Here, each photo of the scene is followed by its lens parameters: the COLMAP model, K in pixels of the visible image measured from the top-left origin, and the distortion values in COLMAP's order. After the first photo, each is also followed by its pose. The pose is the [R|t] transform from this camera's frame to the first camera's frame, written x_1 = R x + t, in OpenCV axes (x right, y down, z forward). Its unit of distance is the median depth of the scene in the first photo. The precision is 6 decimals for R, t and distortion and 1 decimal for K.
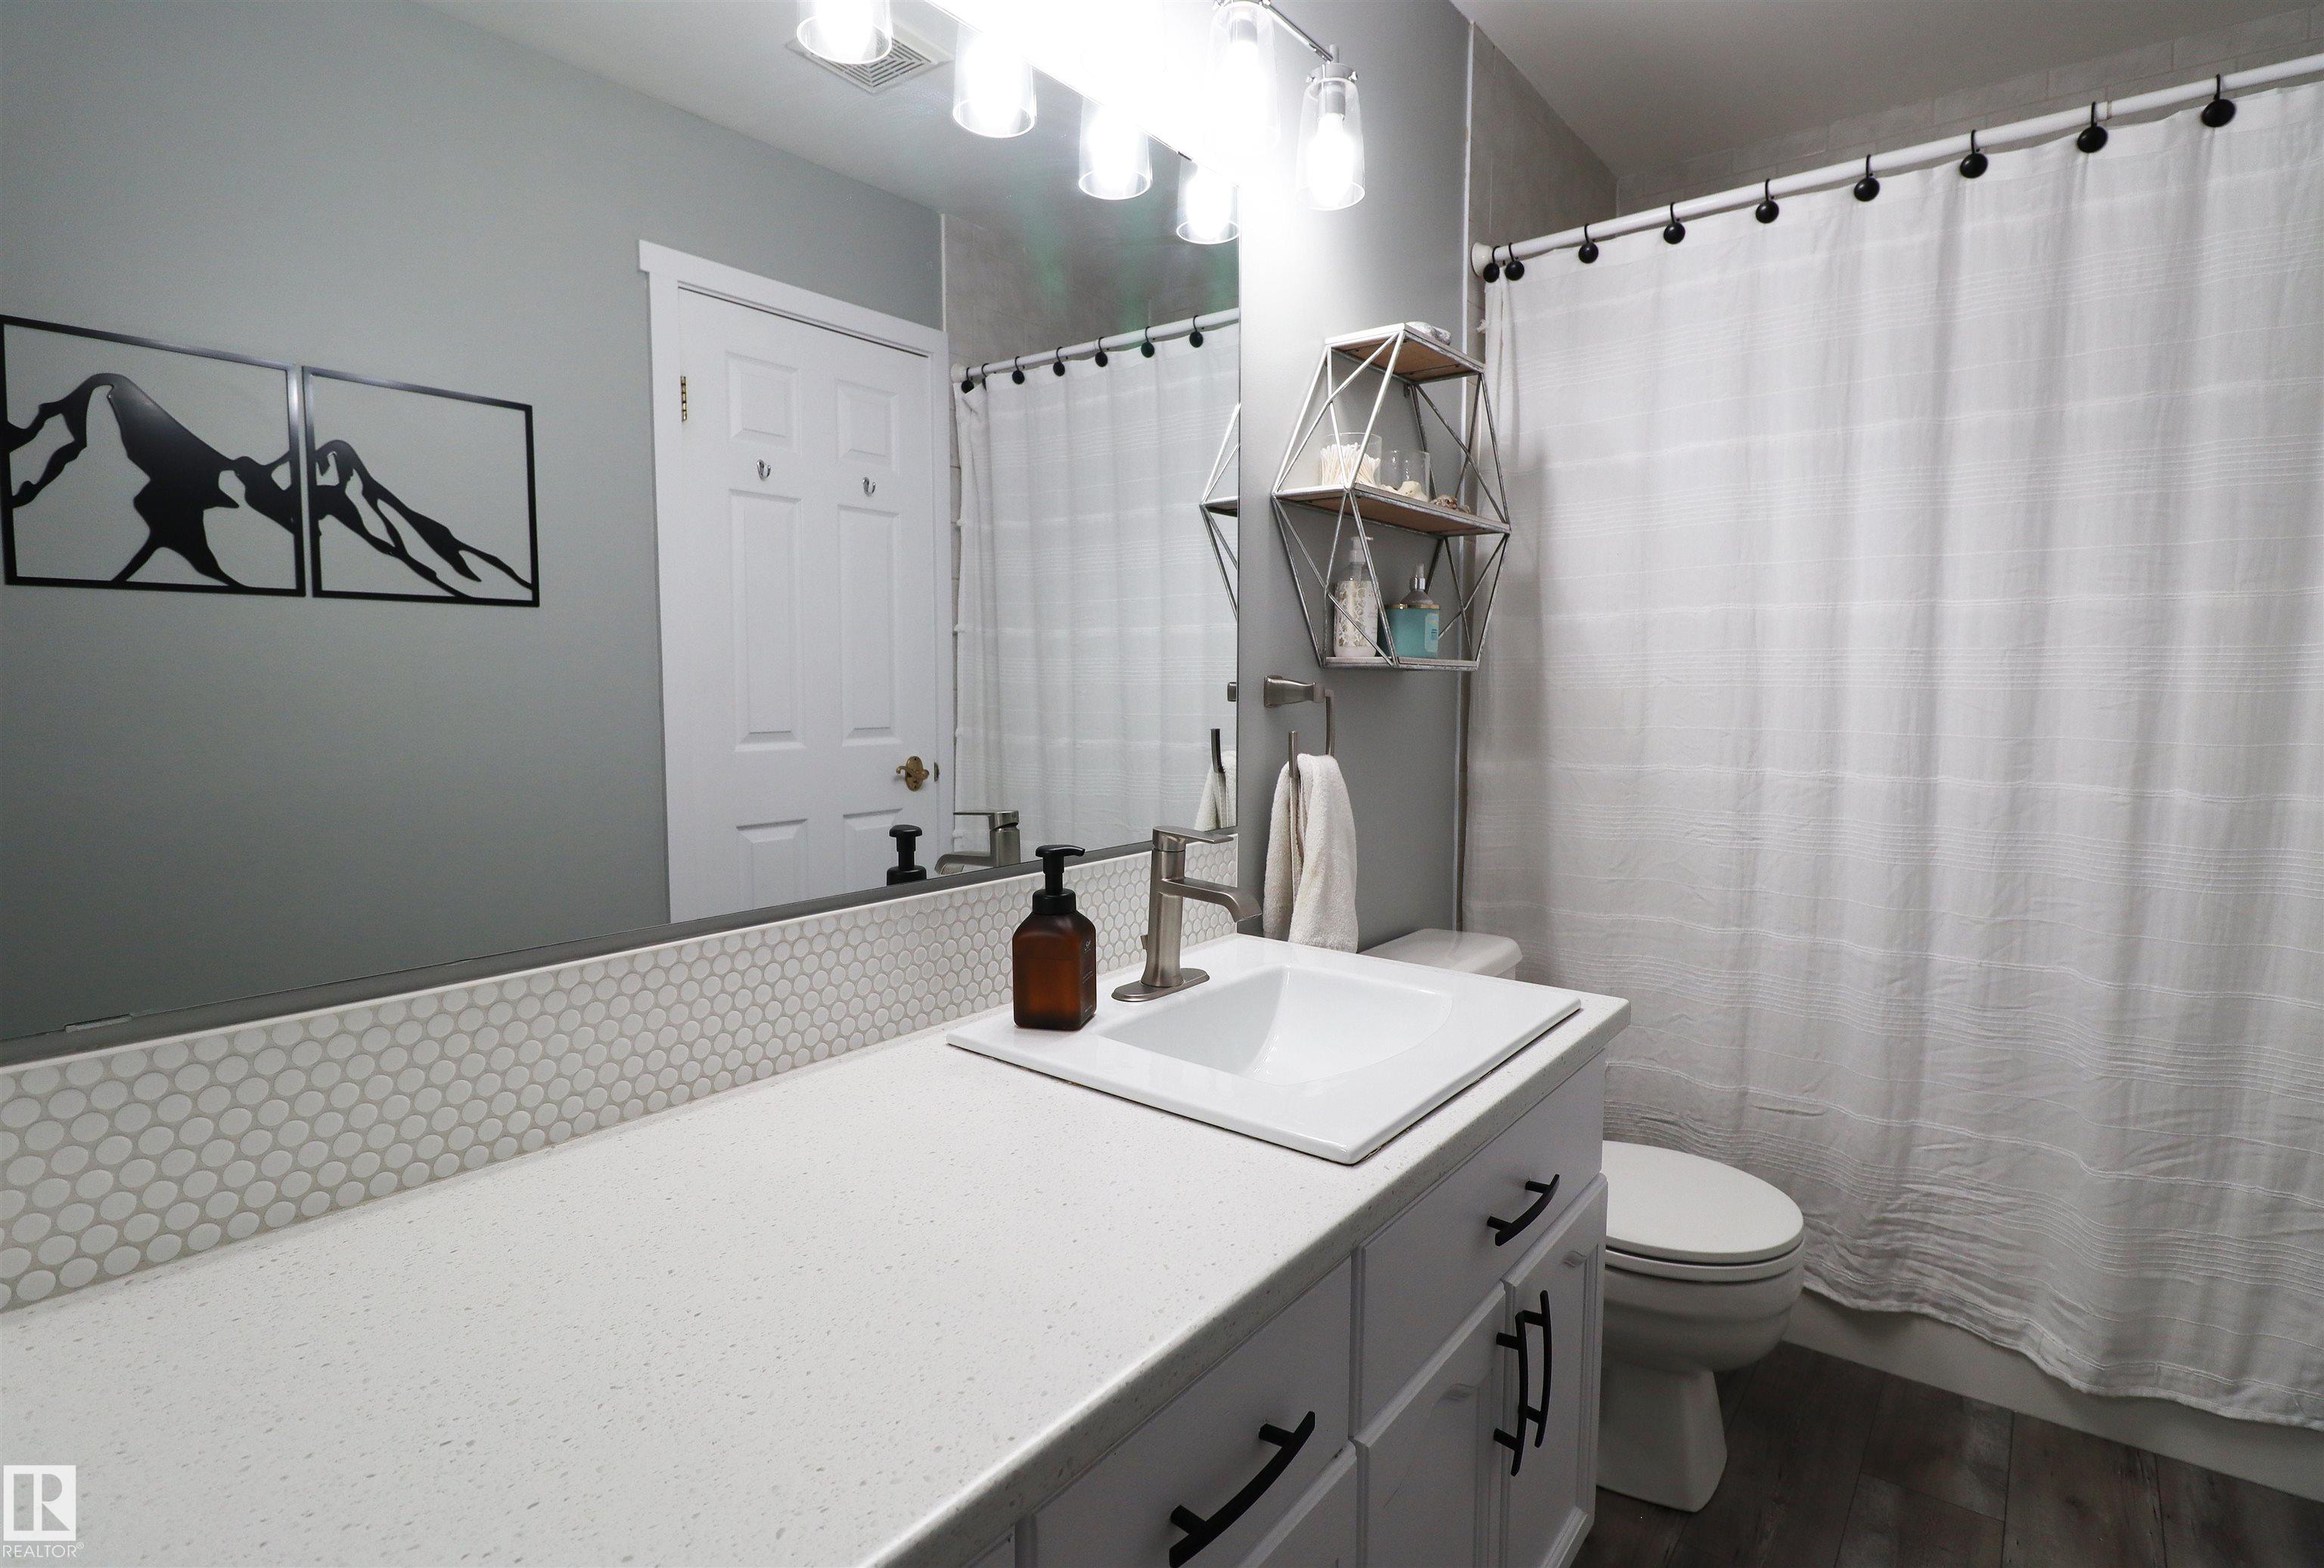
lens RADIAL K [[1134.4, 0, 1156.4], [0, 1134.4, 781.8], [0, 0, 1]] dist [-0.016644, -0.007146]
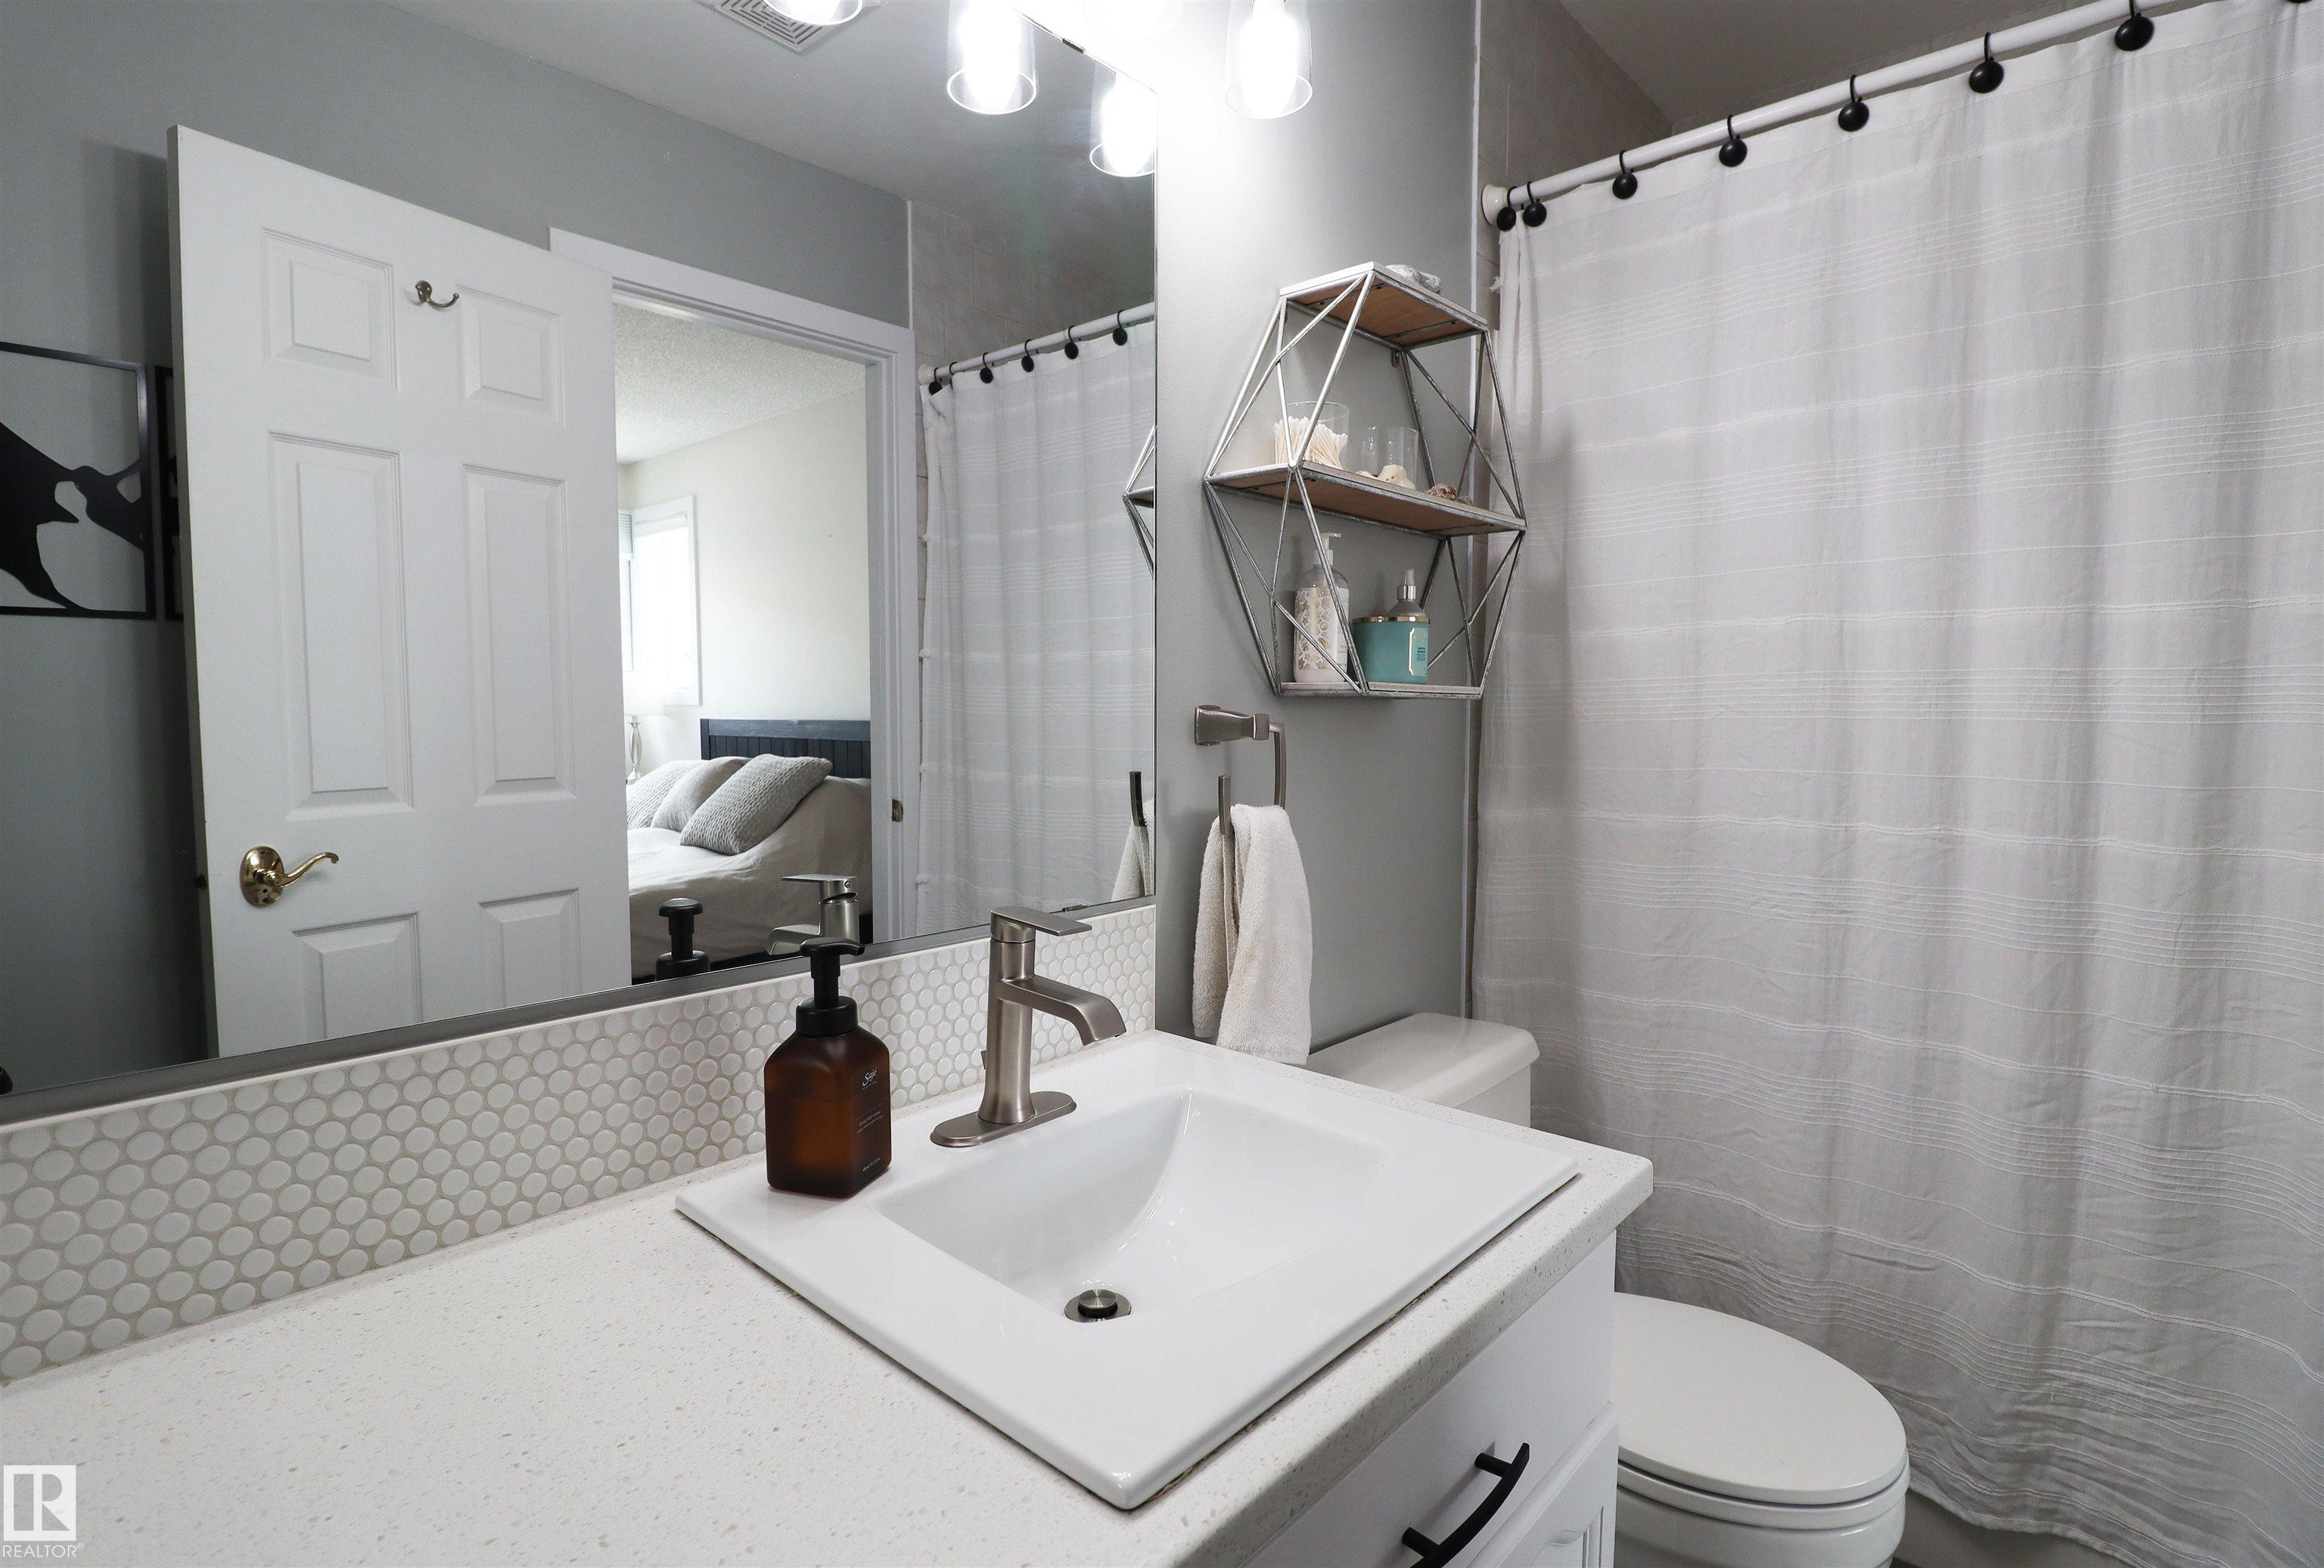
lens RADIAL K [[1134.4, 0, 1112.3], [0, 1134.4, 788.2], [0, 0, 1]] dist [-0.016644, -0.007146]
pose [[0.995539, 0.005391, -0.094199, 0.104662], [-0.007136, 0.999809, -0.018204, -0.019149], [0.094083, 0.018795, 0.995387, 0.185208]]
